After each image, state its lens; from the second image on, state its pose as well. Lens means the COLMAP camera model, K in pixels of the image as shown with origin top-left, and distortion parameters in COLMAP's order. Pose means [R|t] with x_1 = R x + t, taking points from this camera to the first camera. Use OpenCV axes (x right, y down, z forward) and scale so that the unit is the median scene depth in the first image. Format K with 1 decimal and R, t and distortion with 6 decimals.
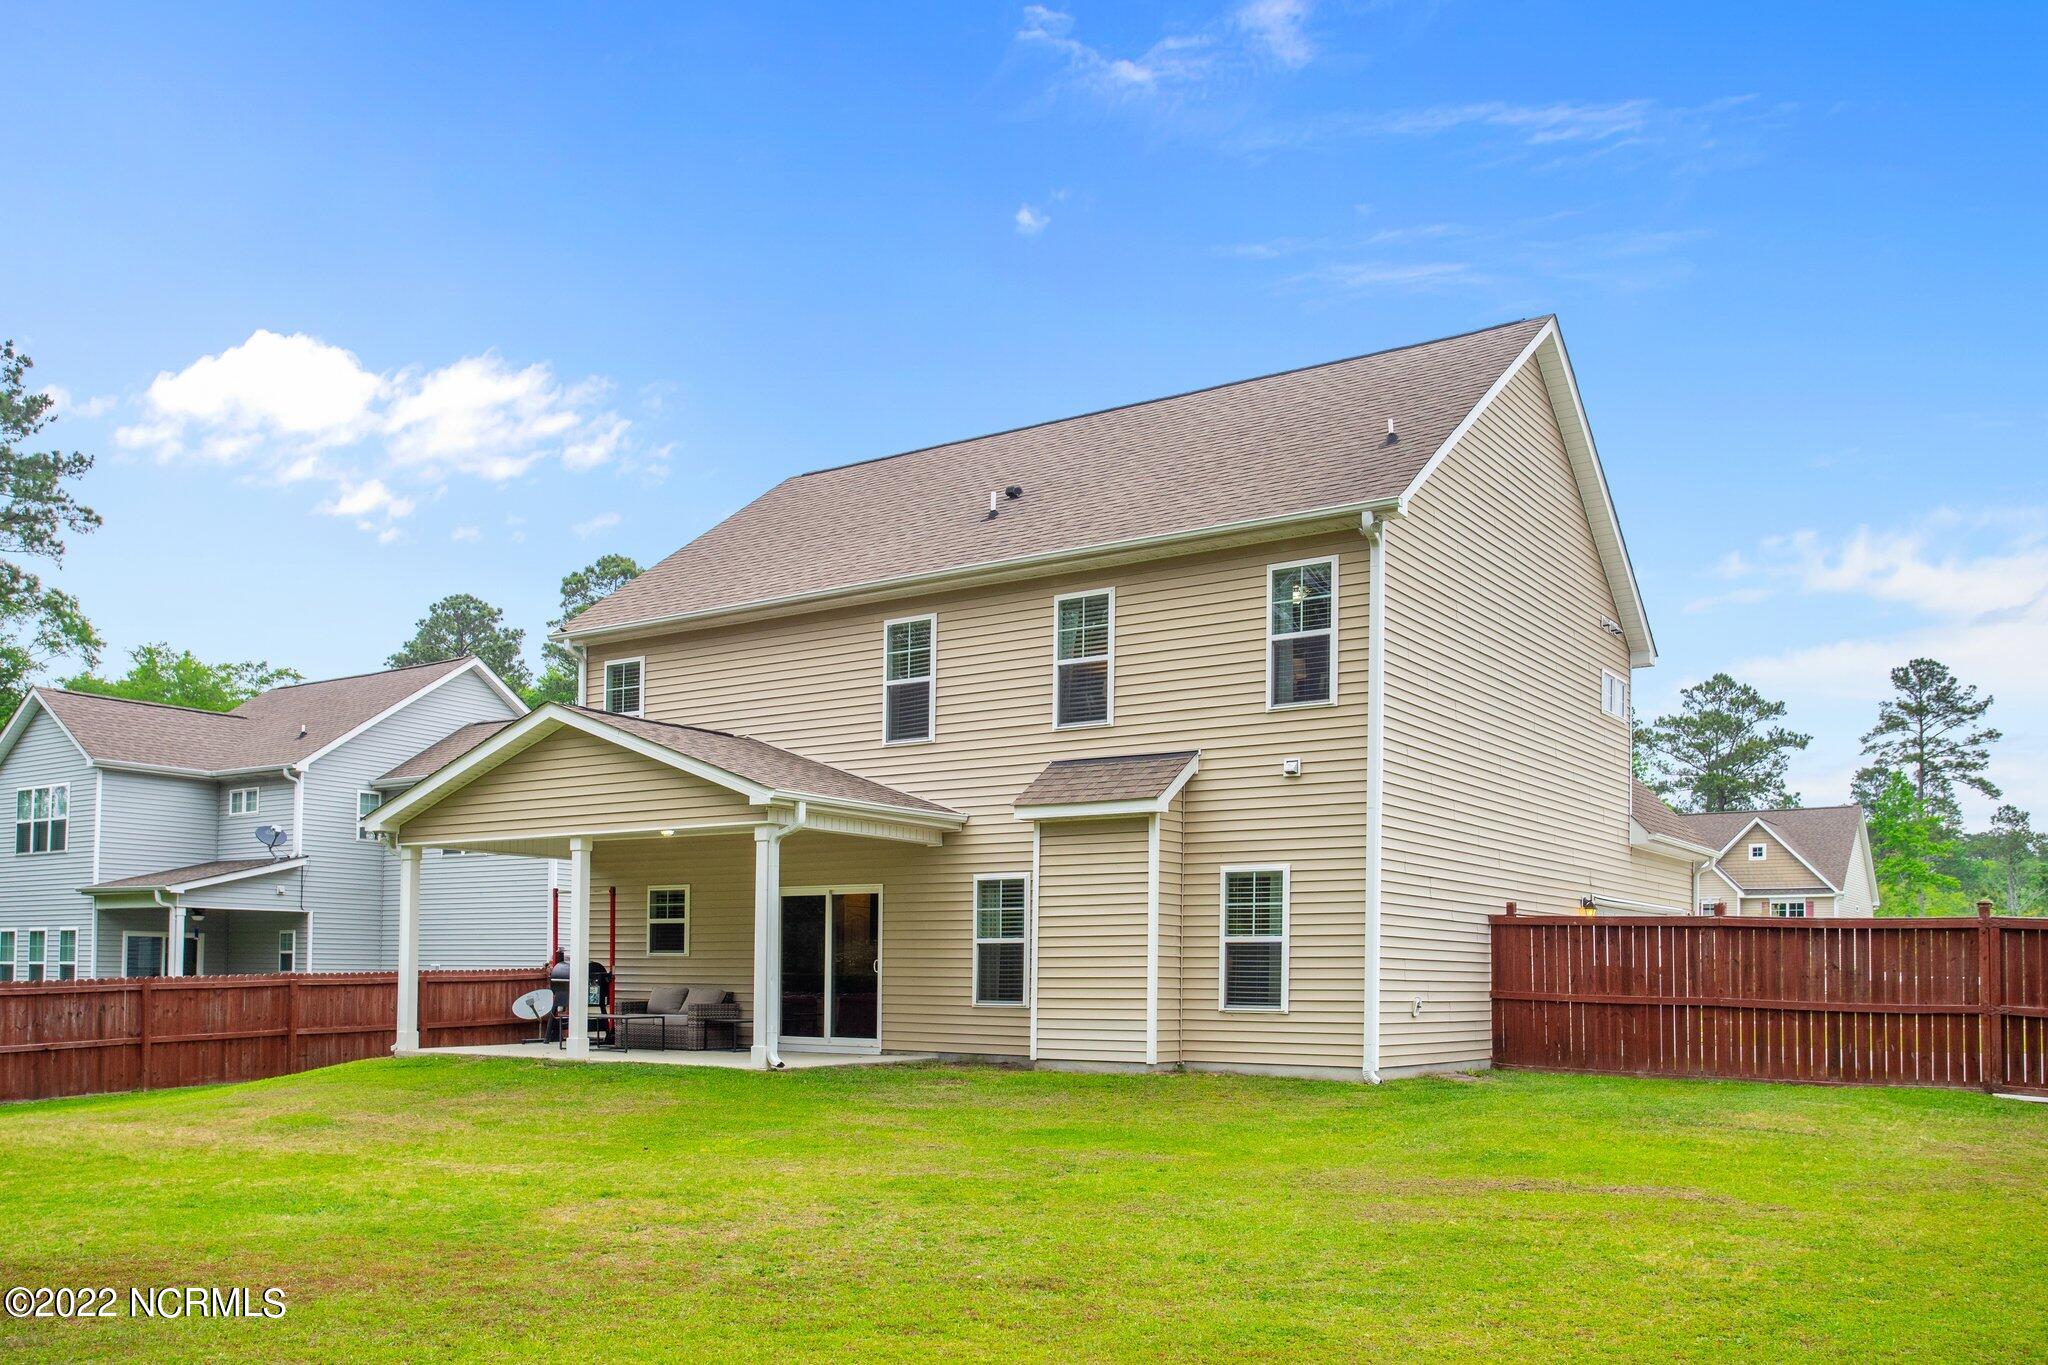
lens RADIAL K [[1674.4, 0, 1090.5], [0, 1674.4, 603.5], [0, 0, 1]] dist [-0.007765, 0.002058]
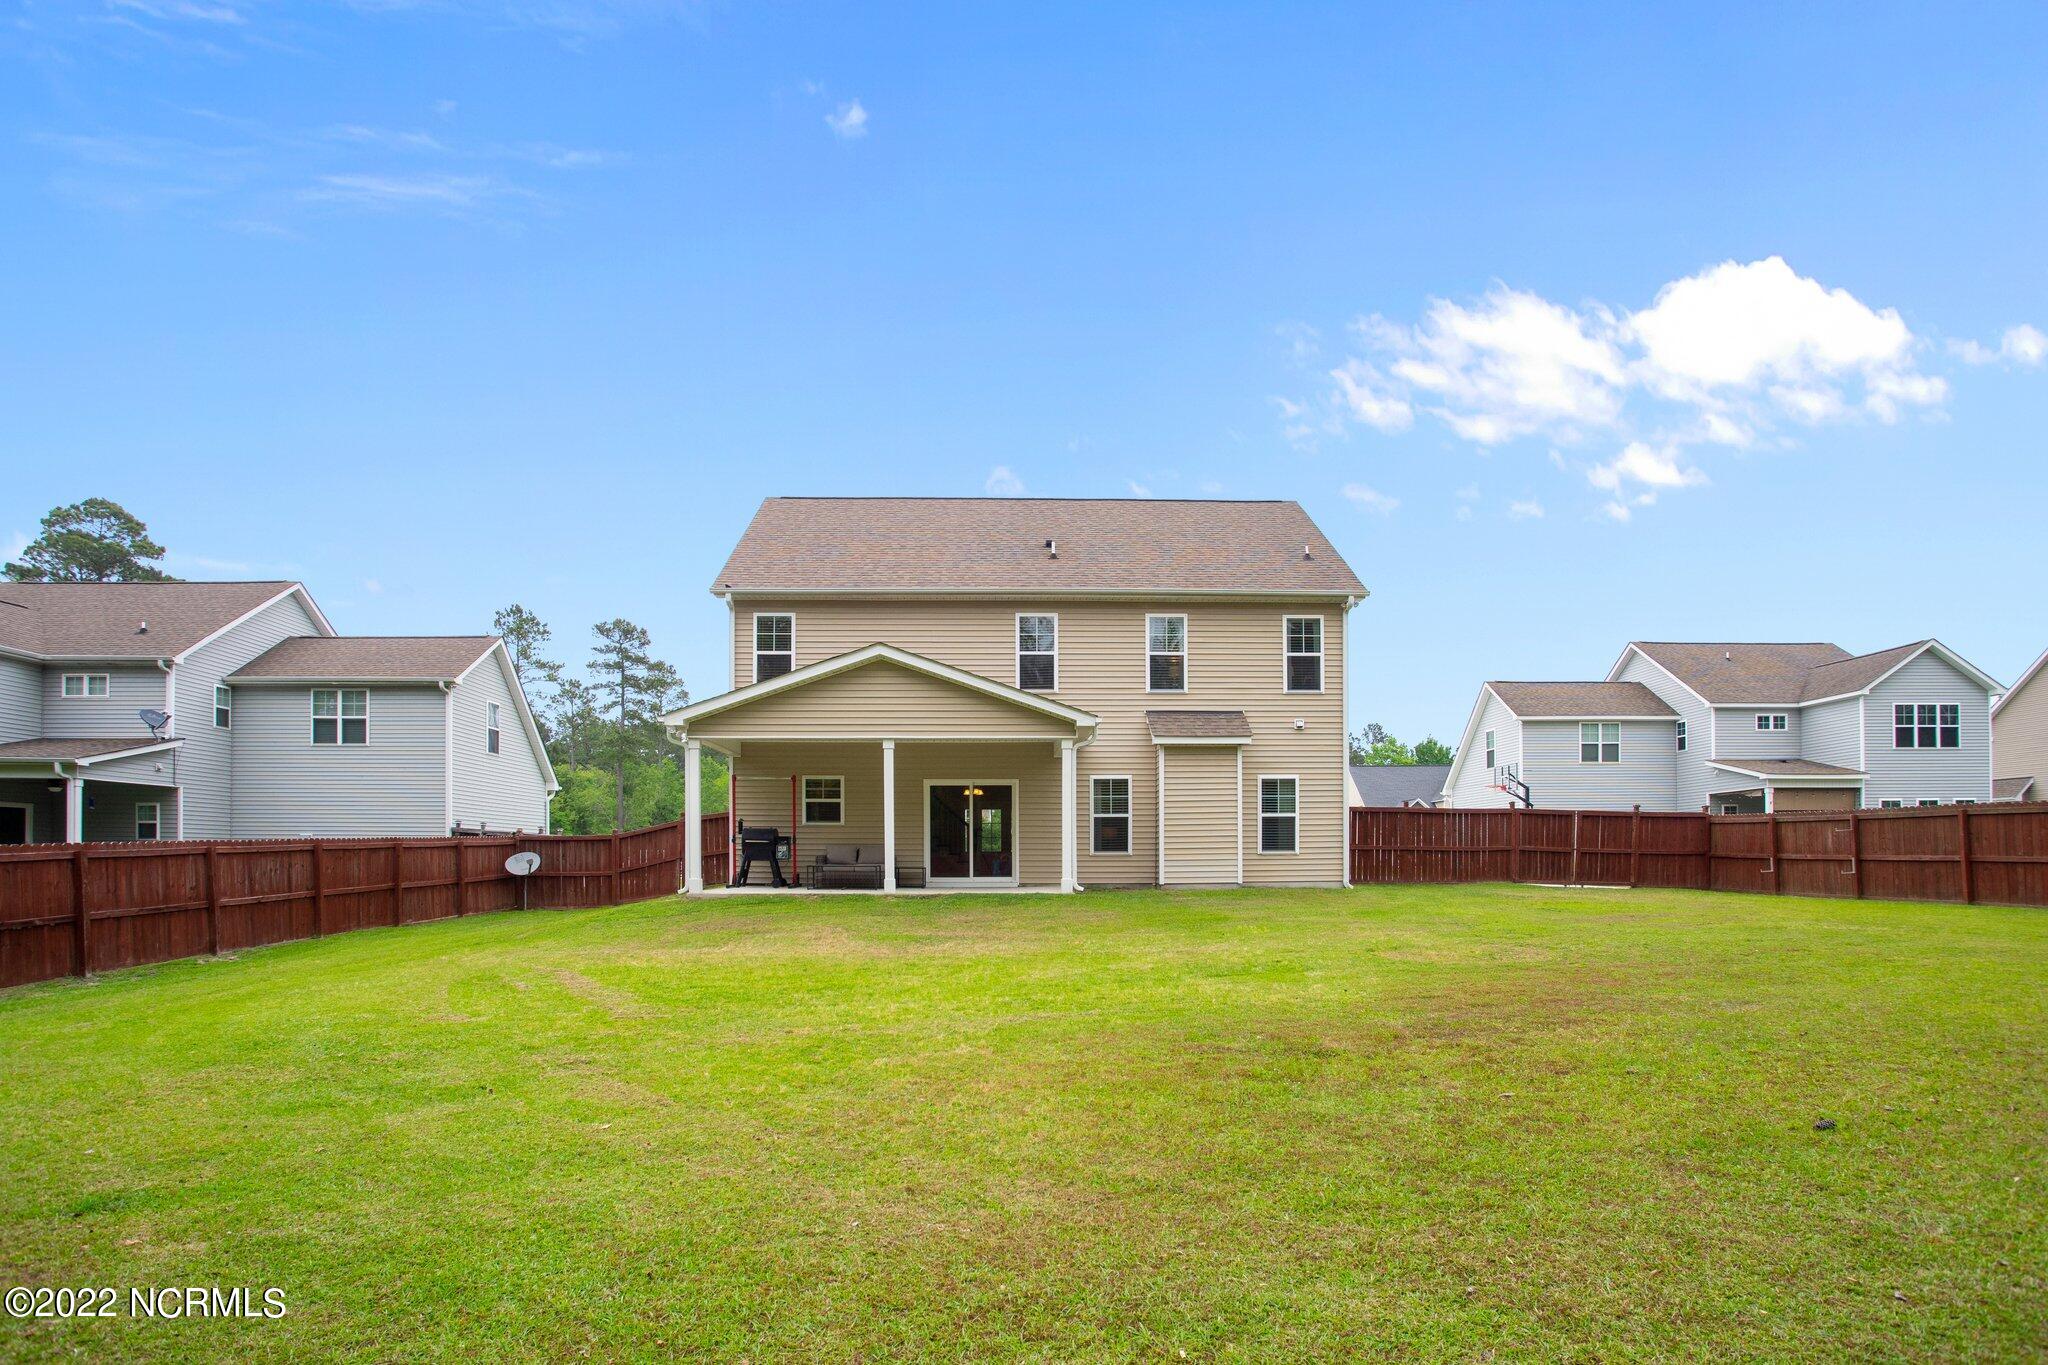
lens RADIAL K [[1025.7, 0, 1024.0], [0, 1025.7, 682.5], [0, 0, 1]] dist [-0.064280, 0.027592]
pose [[0.811663, 0.089382, 0.577246, -0.721449], [-0.118695, 0.992844, 0.013162, 0.067015], [-0.571939, -0.079199, 0.816464, 0.229353]]
